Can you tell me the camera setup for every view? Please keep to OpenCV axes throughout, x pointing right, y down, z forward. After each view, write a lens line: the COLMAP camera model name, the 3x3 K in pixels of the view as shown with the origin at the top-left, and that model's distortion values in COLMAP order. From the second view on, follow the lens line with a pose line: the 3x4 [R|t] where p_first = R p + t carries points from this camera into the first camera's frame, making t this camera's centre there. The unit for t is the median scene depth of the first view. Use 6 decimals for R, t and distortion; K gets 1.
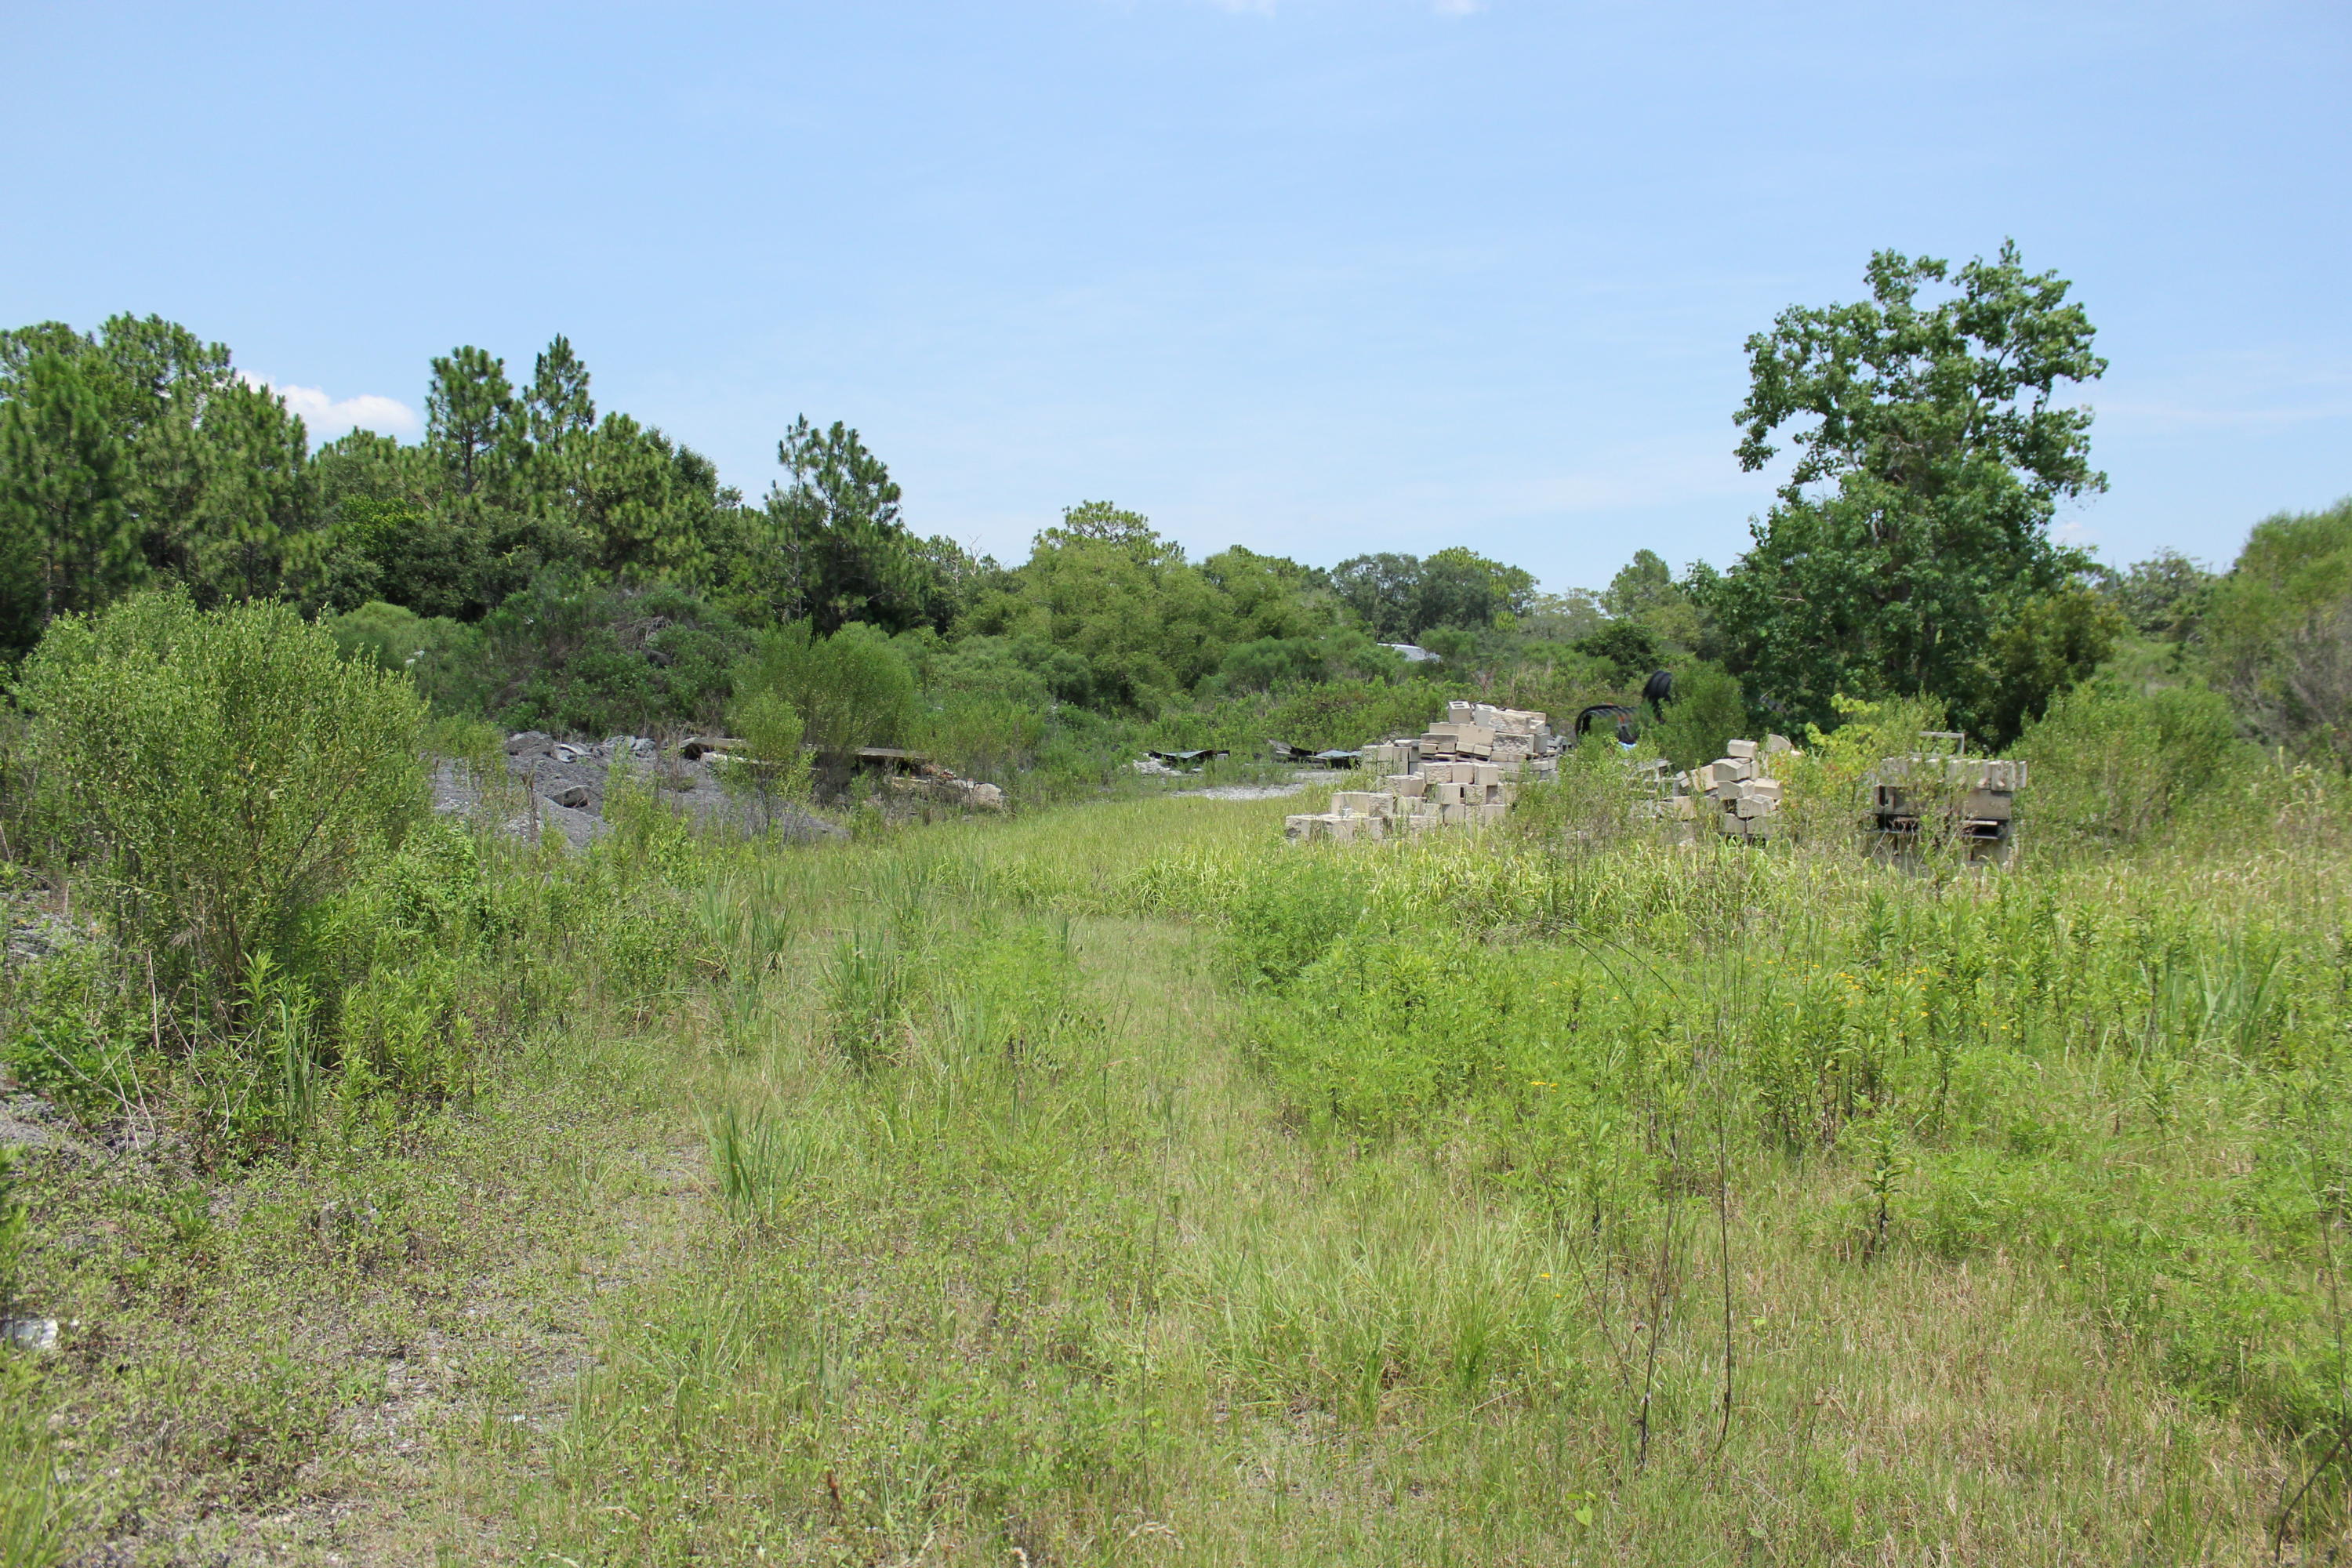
lens RADIAL K [[1972.4, 0, 1192.7], [0, 1972.4, 788.1], [0, 0, 1]] dist [-0.159908, 0.143030]
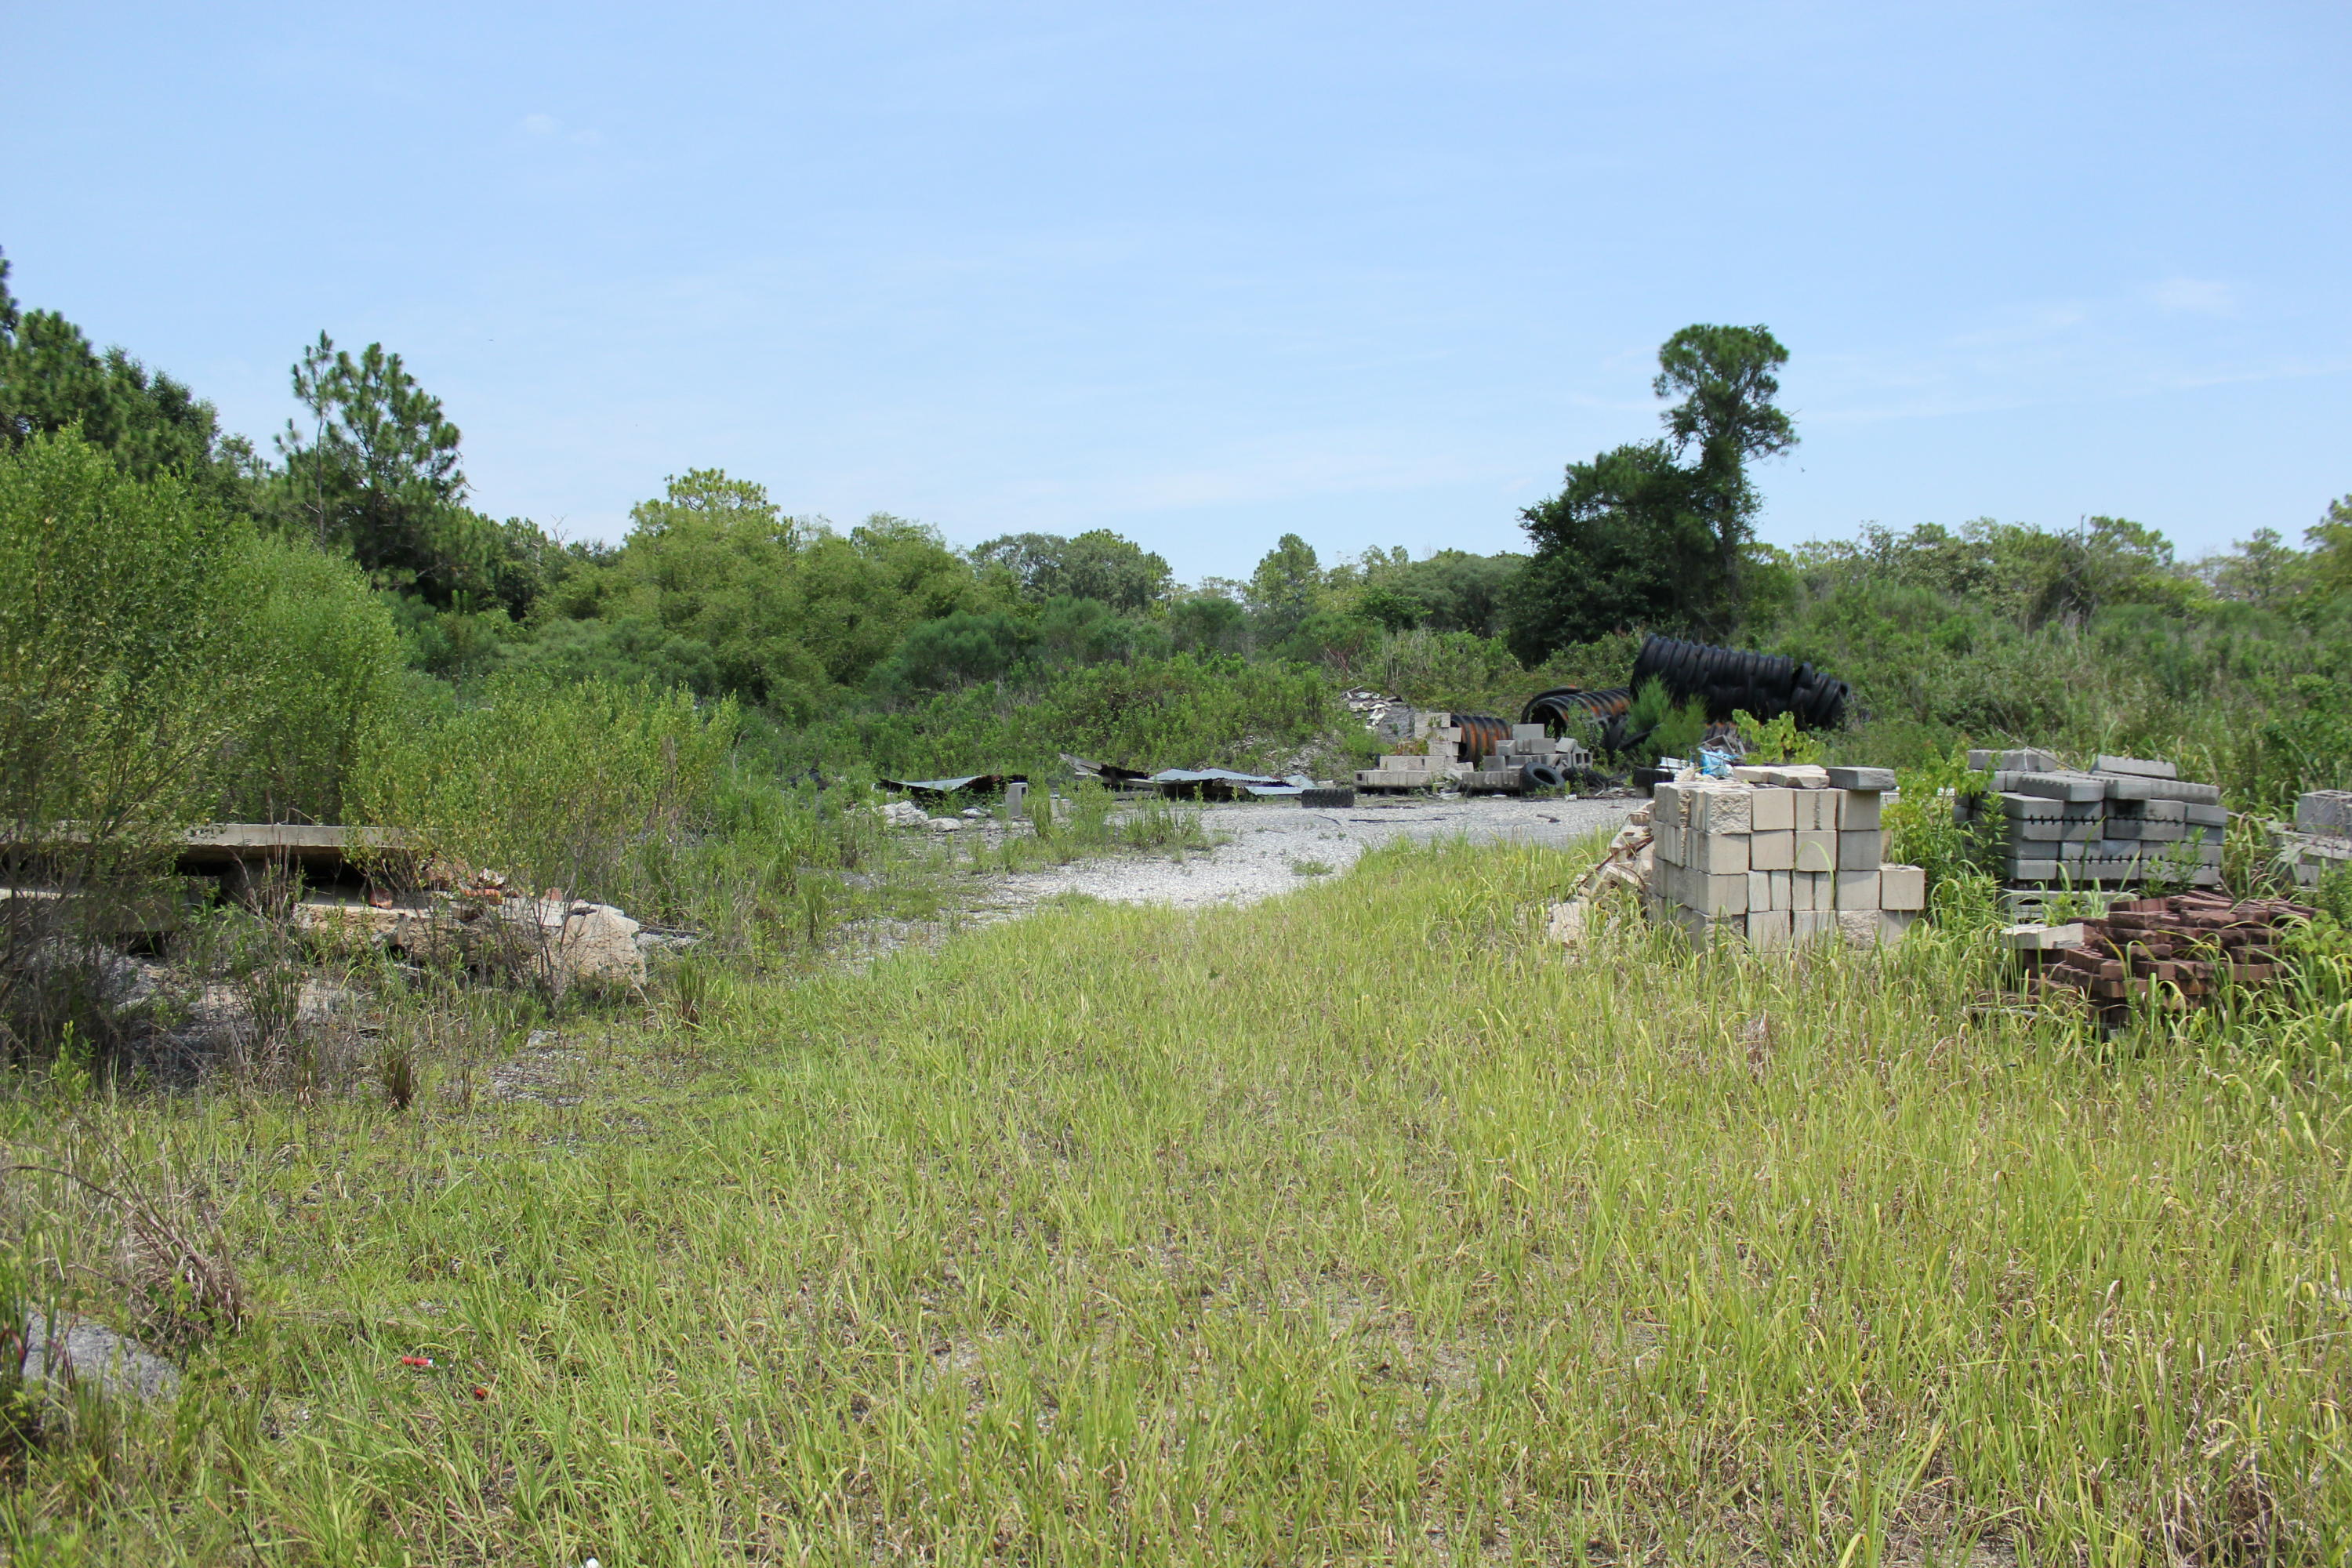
lens RADIAL K [[1972.4, 0, 1192.7], [0, 1972.4, 788.1], [0, 0, 1]] dist [-0.159908, 0.143030]
pose [[0.979349, -0.024584, 0.200675, -0.021837], [0.024603, 0.999694, 0.002399, -0.006900], [-0.200673, 0.002588, 0.979655, 0.198862]]
